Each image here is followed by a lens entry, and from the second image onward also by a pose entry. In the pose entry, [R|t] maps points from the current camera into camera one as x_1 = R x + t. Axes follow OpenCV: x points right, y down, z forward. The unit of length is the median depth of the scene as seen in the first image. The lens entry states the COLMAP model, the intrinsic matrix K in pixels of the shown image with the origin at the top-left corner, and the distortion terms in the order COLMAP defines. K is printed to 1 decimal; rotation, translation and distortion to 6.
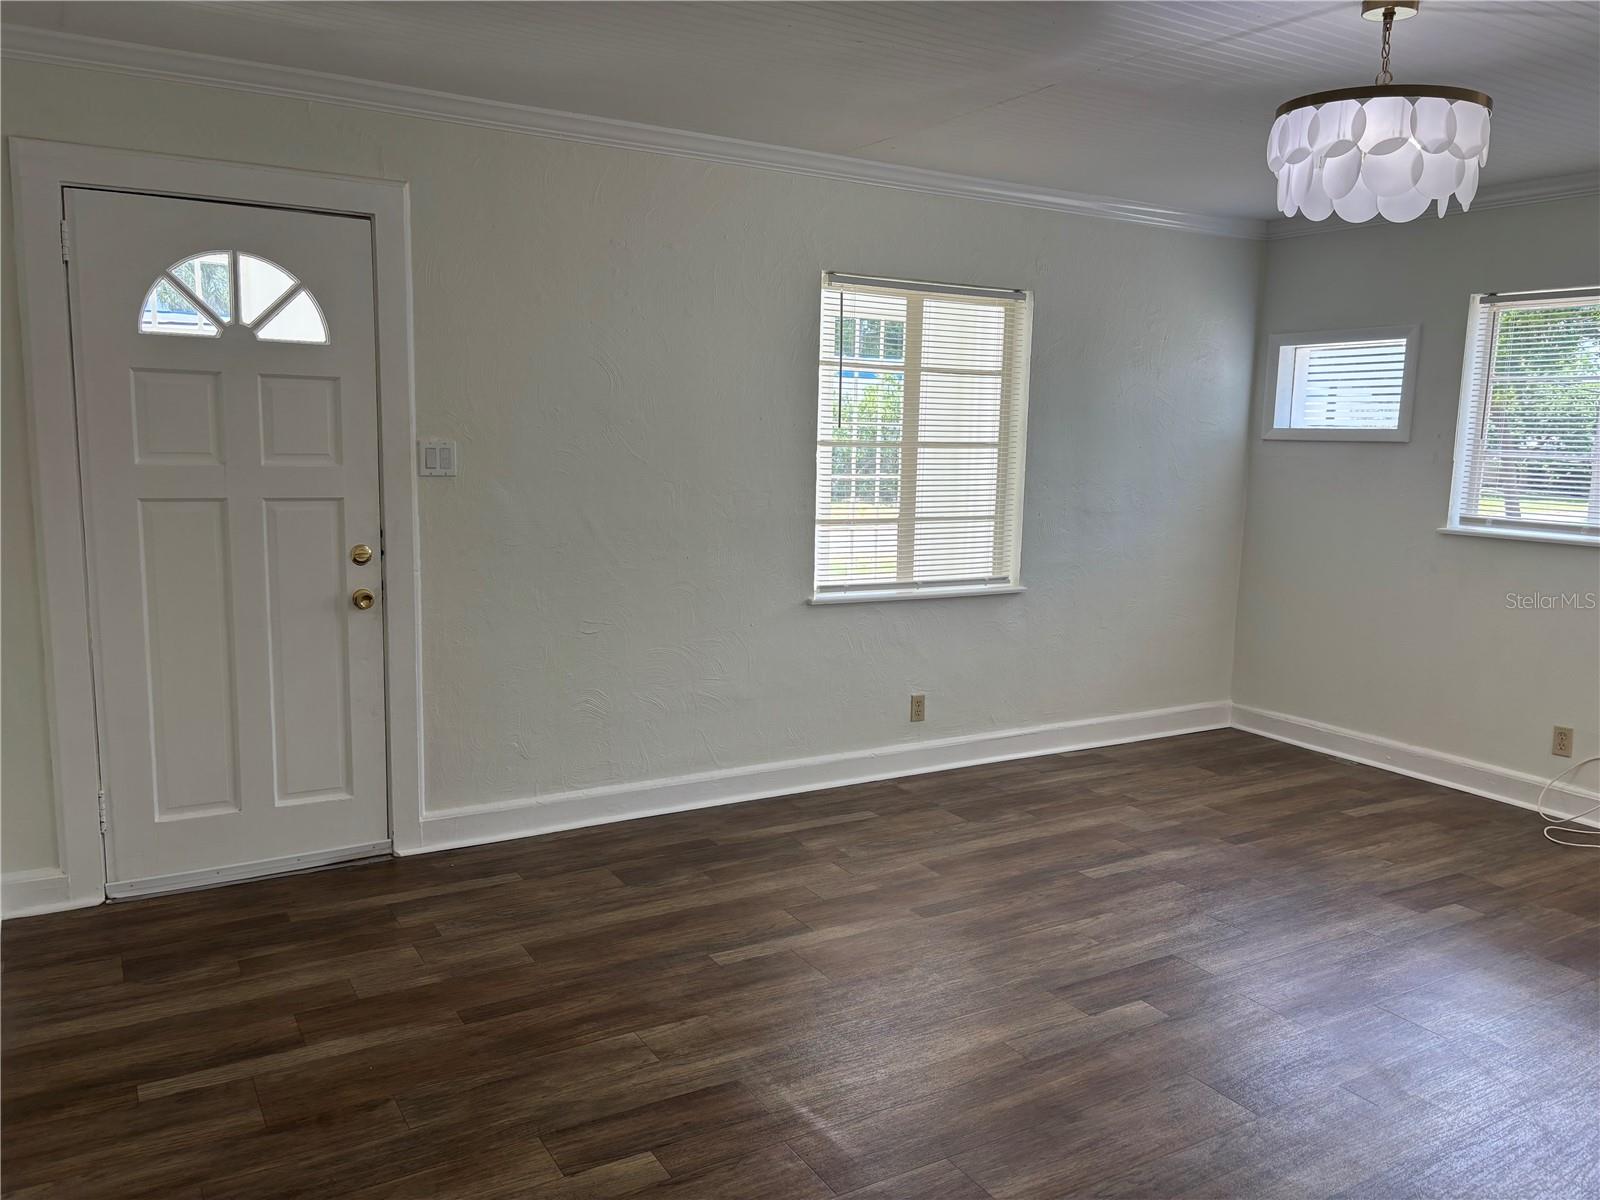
lens RADIAL K [[1179.1, 0, 800.0], [0, 1179.1, 600.0], [0, 0, 1]] dist [0.005646, 0.003738]
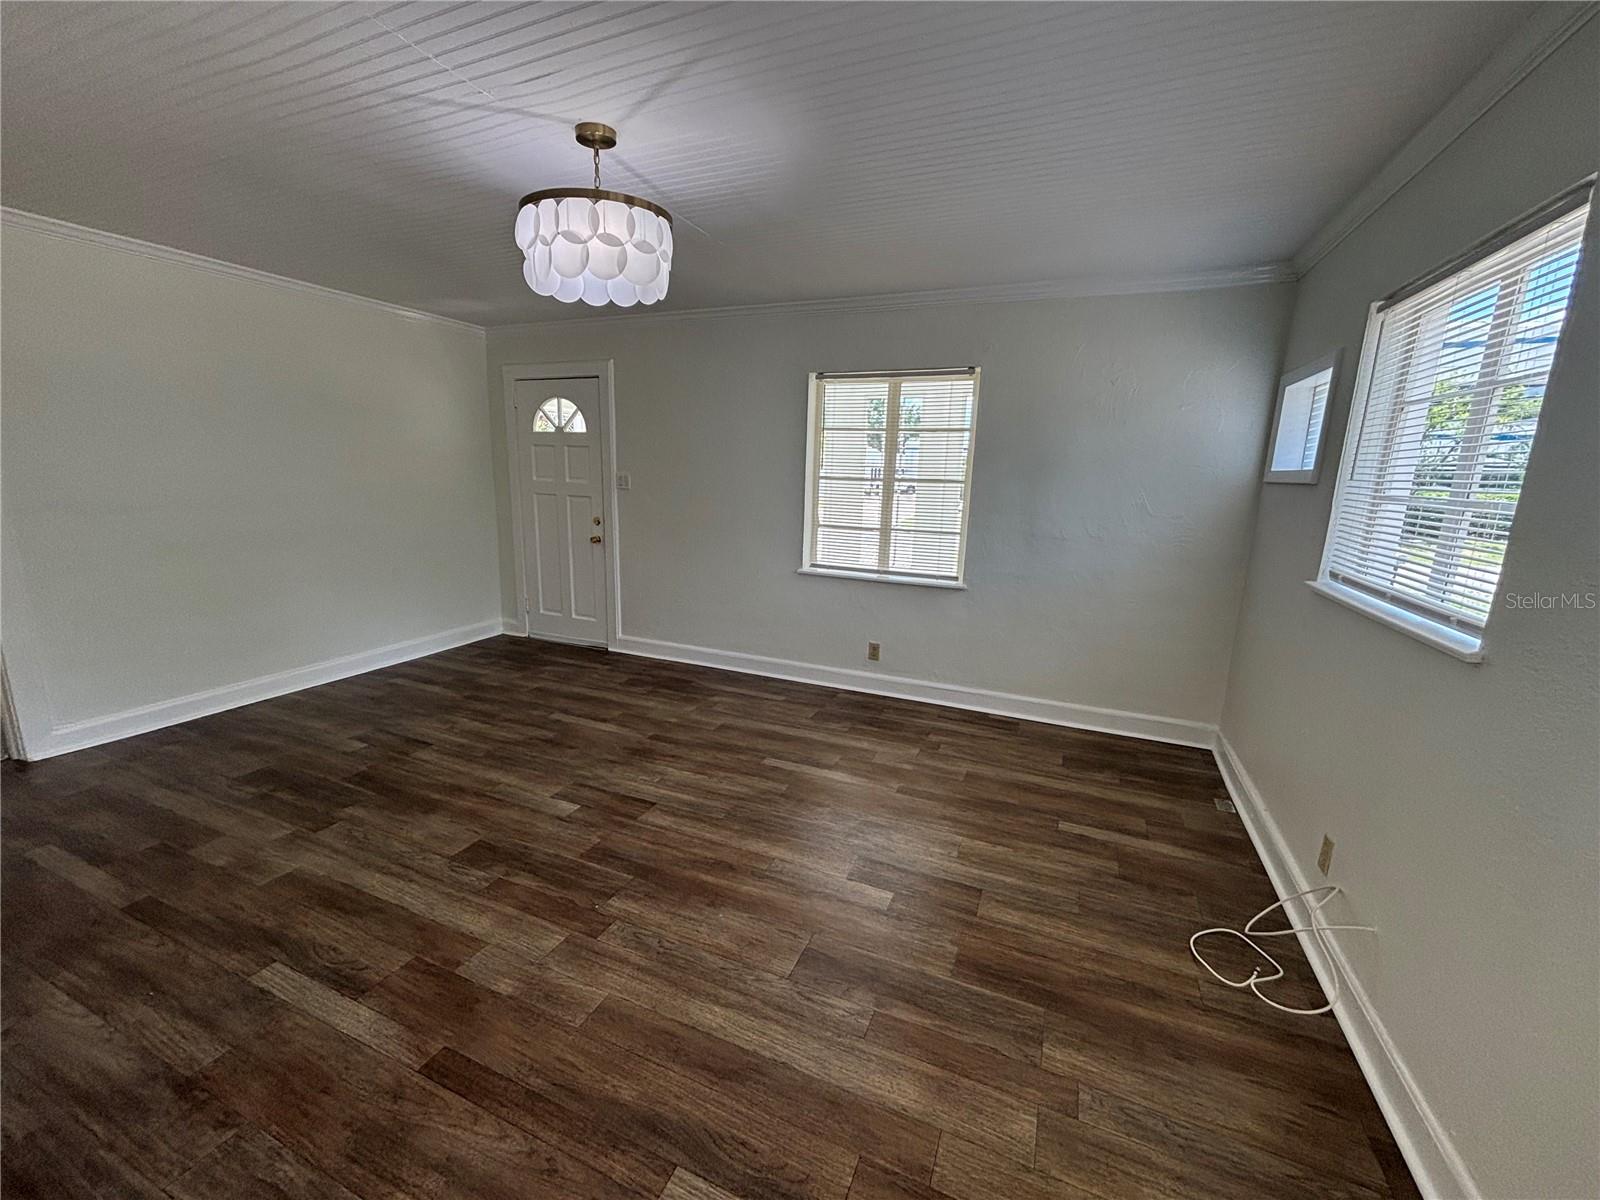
lens RADIAL K [[645.9, 0, 801.4], [0, 645.9, 563.0], [0, 0, 1]] dist [0.004667, -0.000068]
pose [[0.602823, 0.110858, -0.790136, 0.786150], [-0.128231, 0.990888, 0.041191, -0.049659], [0.787503, 0.076489, 0.611546, 0.453352]]
